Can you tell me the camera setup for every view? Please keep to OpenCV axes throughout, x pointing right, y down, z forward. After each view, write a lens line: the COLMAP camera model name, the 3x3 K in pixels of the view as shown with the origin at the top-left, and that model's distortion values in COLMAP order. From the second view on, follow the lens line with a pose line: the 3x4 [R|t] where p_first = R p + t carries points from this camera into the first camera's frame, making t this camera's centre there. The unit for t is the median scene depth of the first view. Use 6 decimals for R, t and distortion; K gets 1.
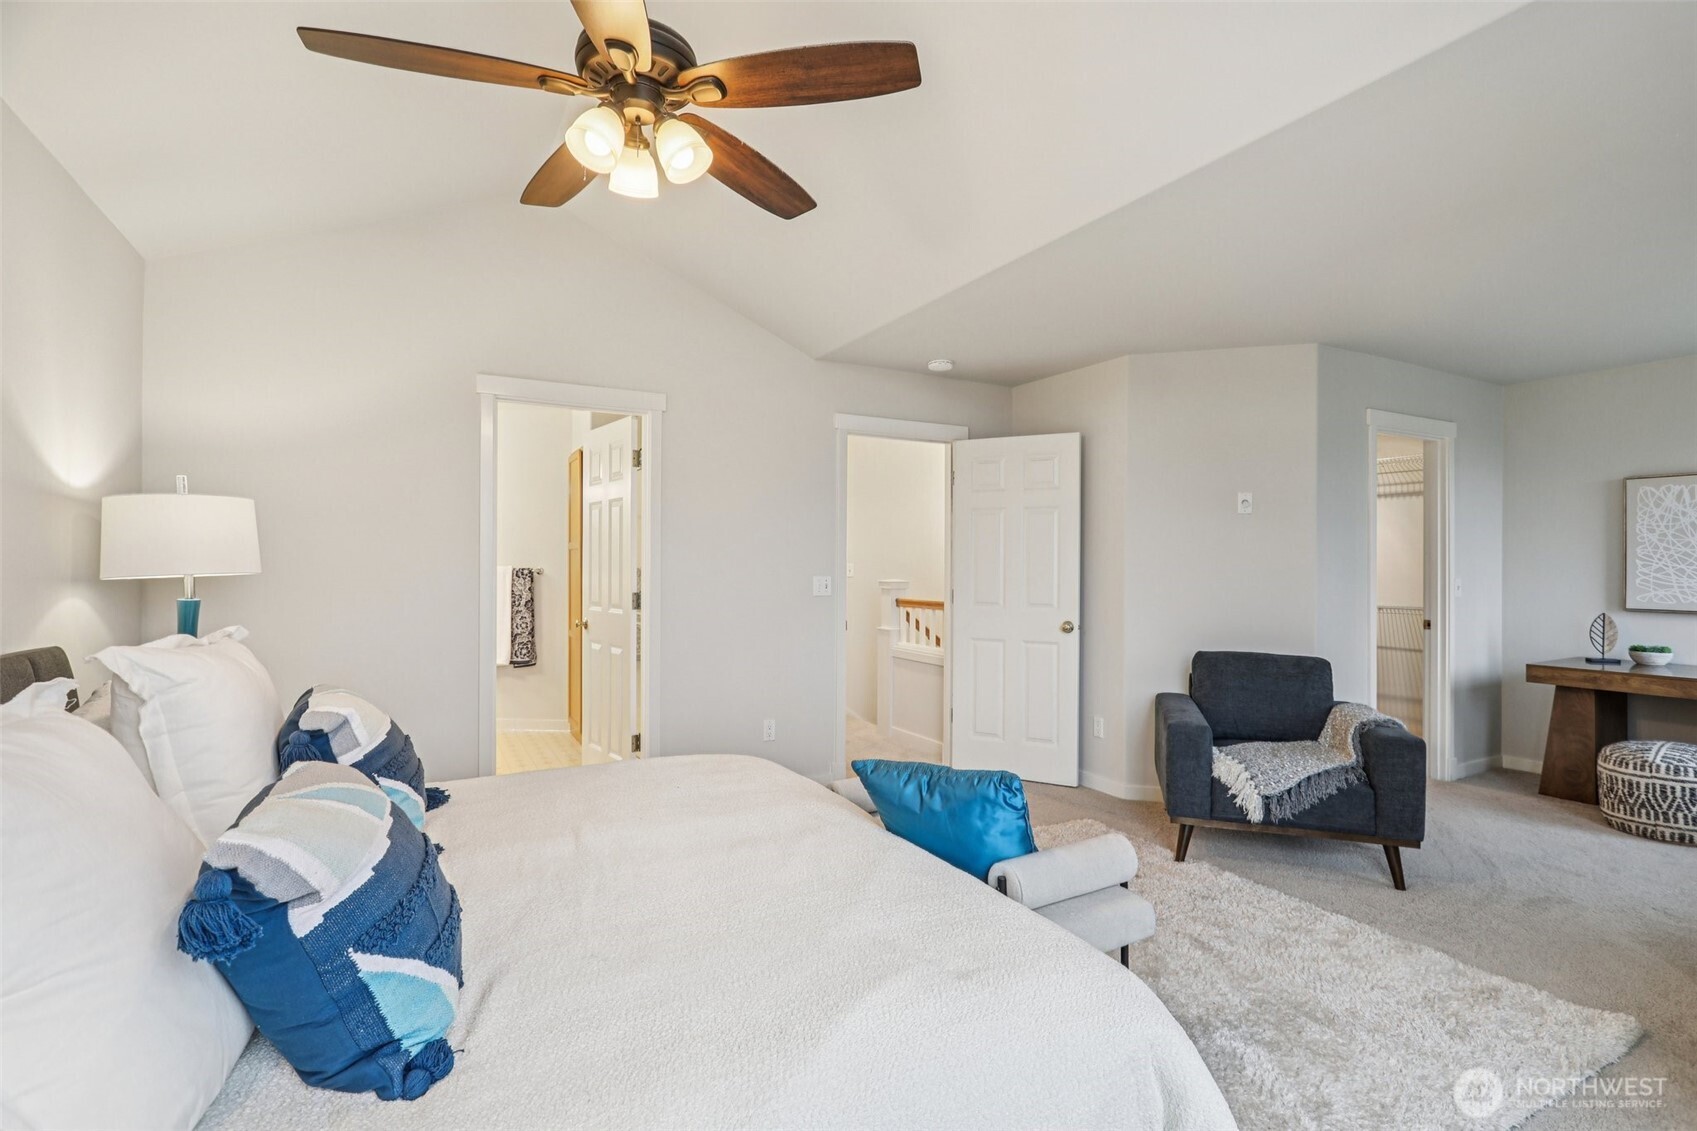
lens RADIAL K [[810.5, 0, 847.3], [0, 810.5, 566.8], [0, 0, 1]] dist [-0.004257, 0.002581]
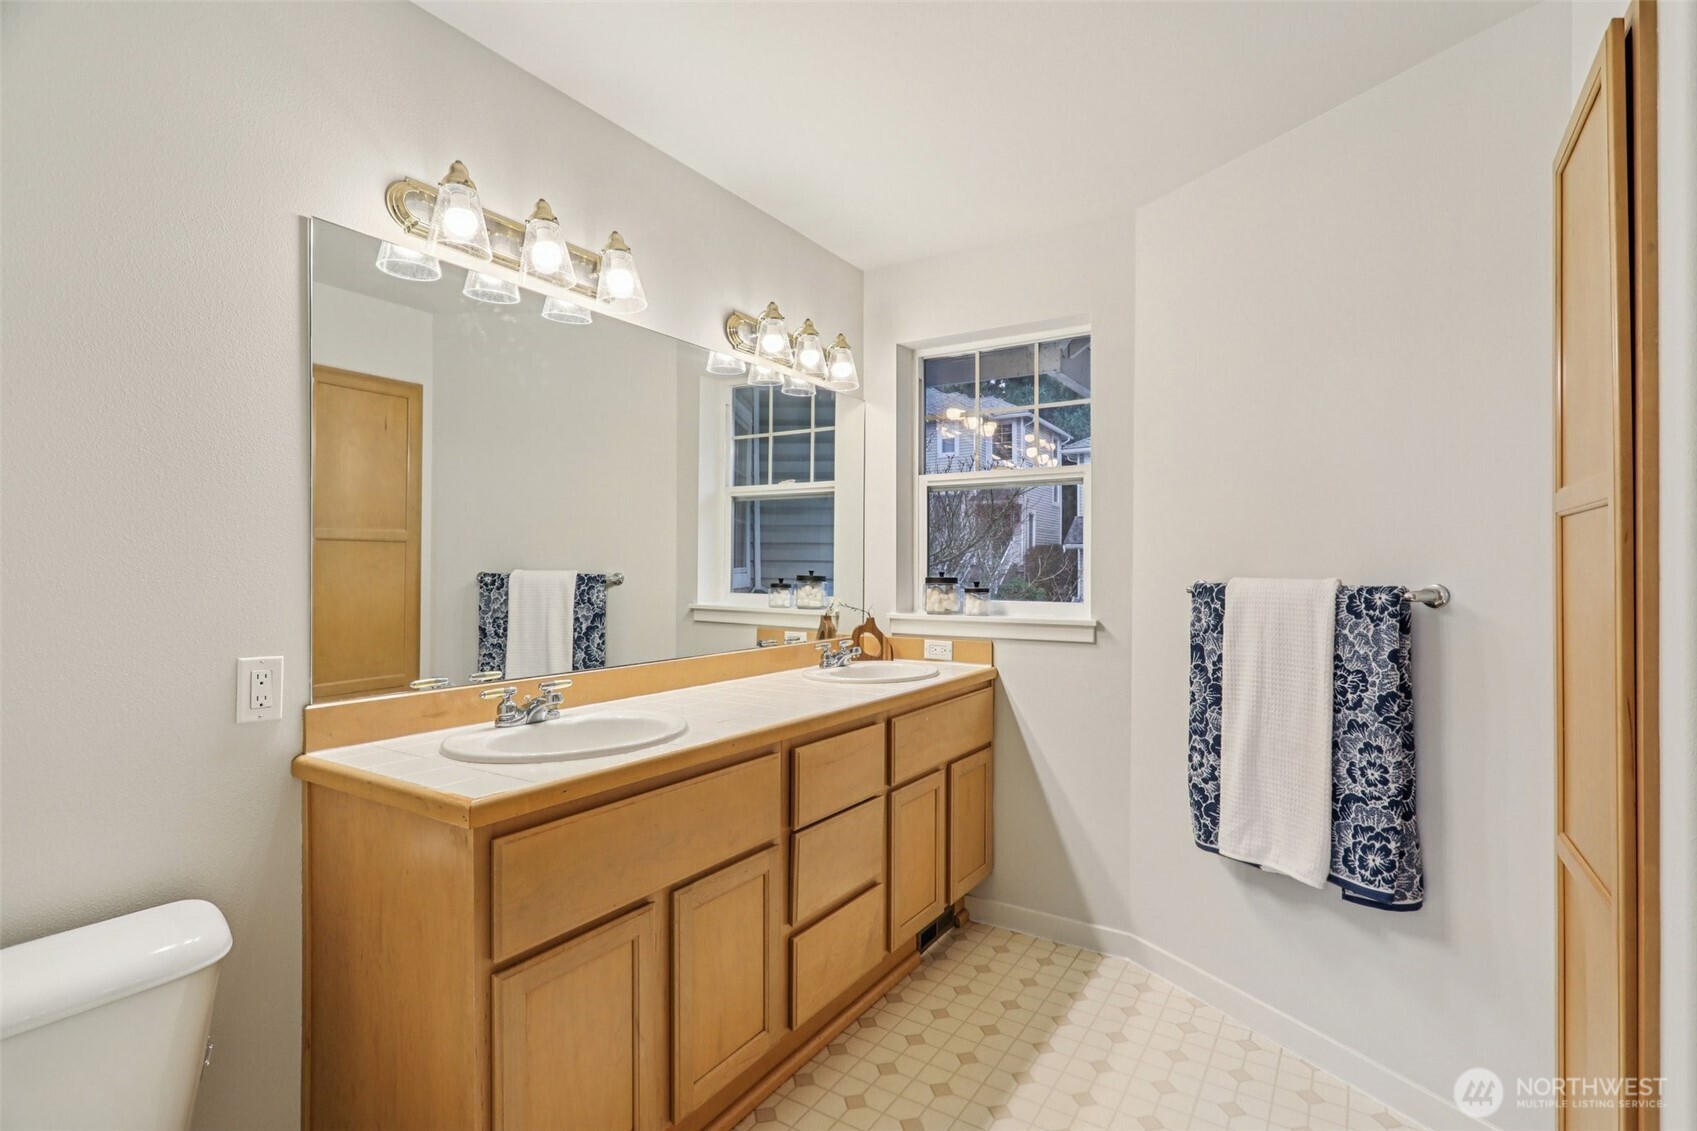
lens RADIAL K [[810.5, 0, 847.4], [0, 810.5, 569.4], [0, 0, 1]] dist [-0.004257, 0.002581]
pose [[0.482196, -0.002165, -0.876061, -0.226968], [0.000064, 0.999997, -0.002436, -0.004075], [0.876063, 0.001119, 0.482195, 0.677377]]
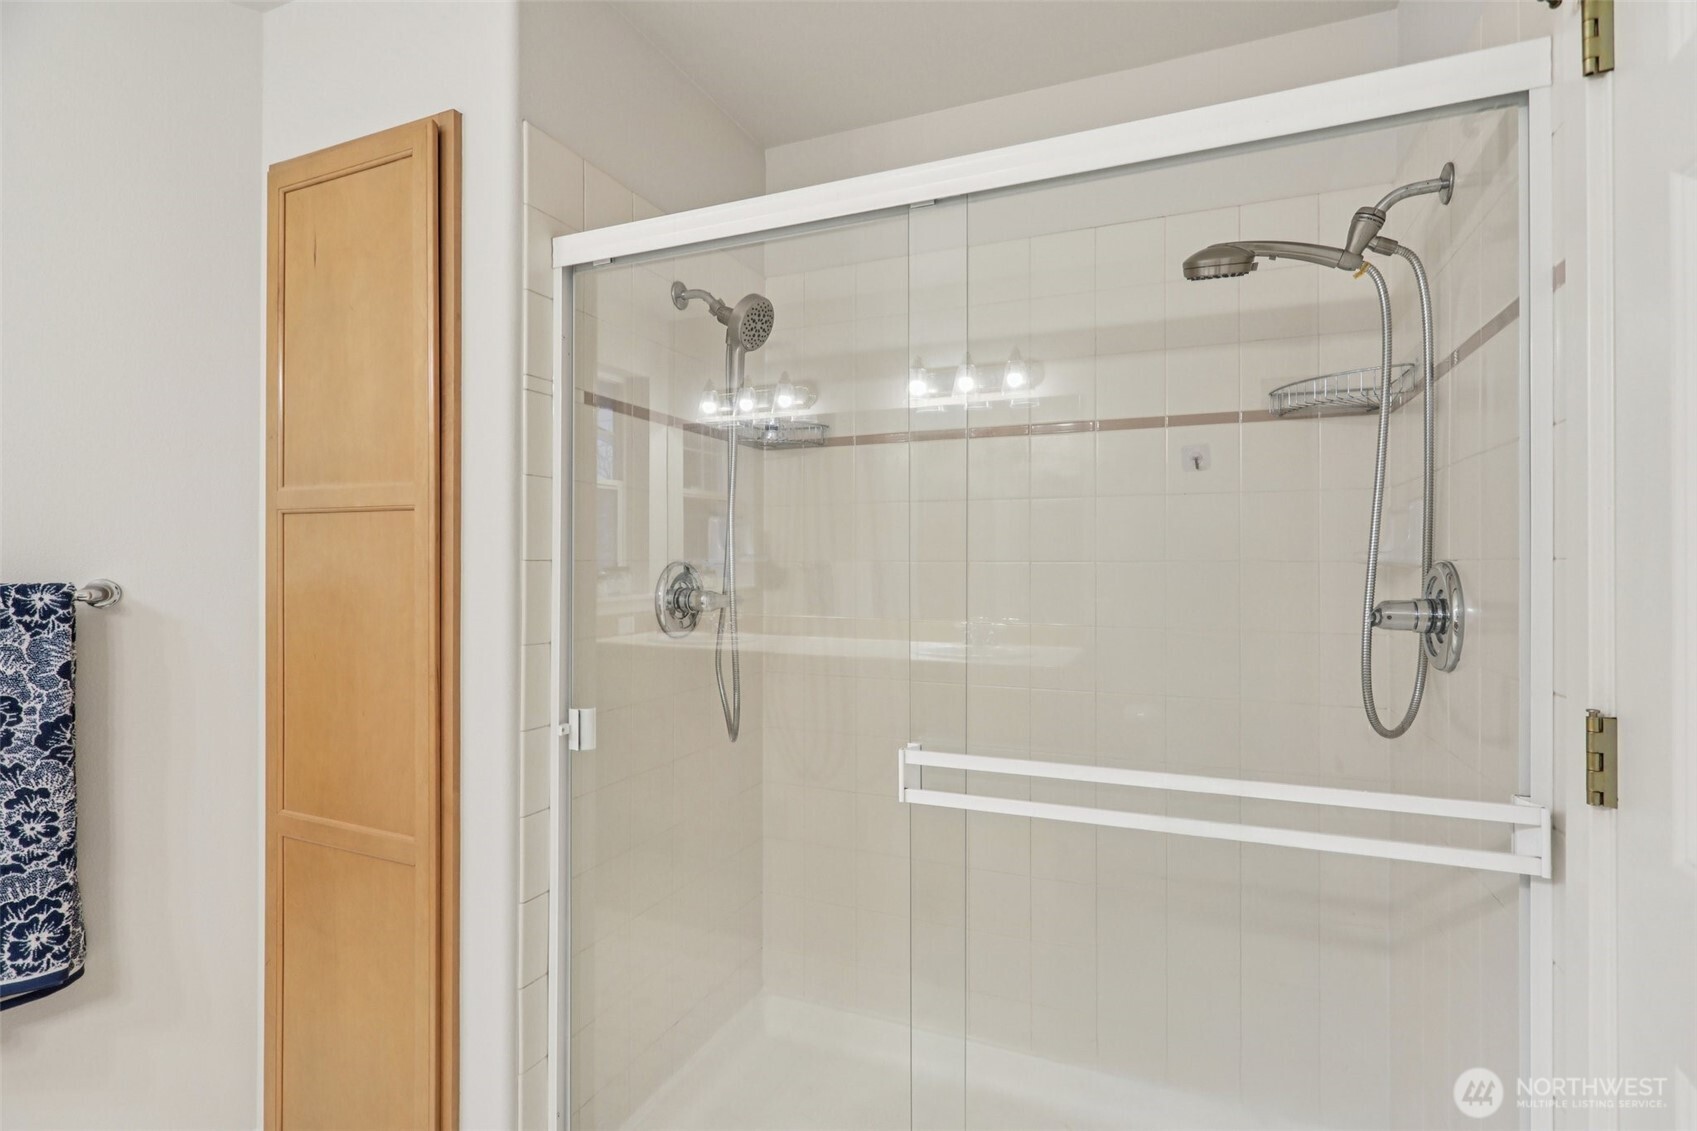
lens RADIAL K [[810.5, 0, 849.6], [0, 810.5, 564.3], [0, 0, 1]] dist [-0.004257, 0.002581]
pose [[0.795659, 0.002138, 0.605741, -0.352547], [-0.001433, 0.999998, -0.001647, -0.004090], [-0.605744, 0.000442, 0.795660, 0.667821]]
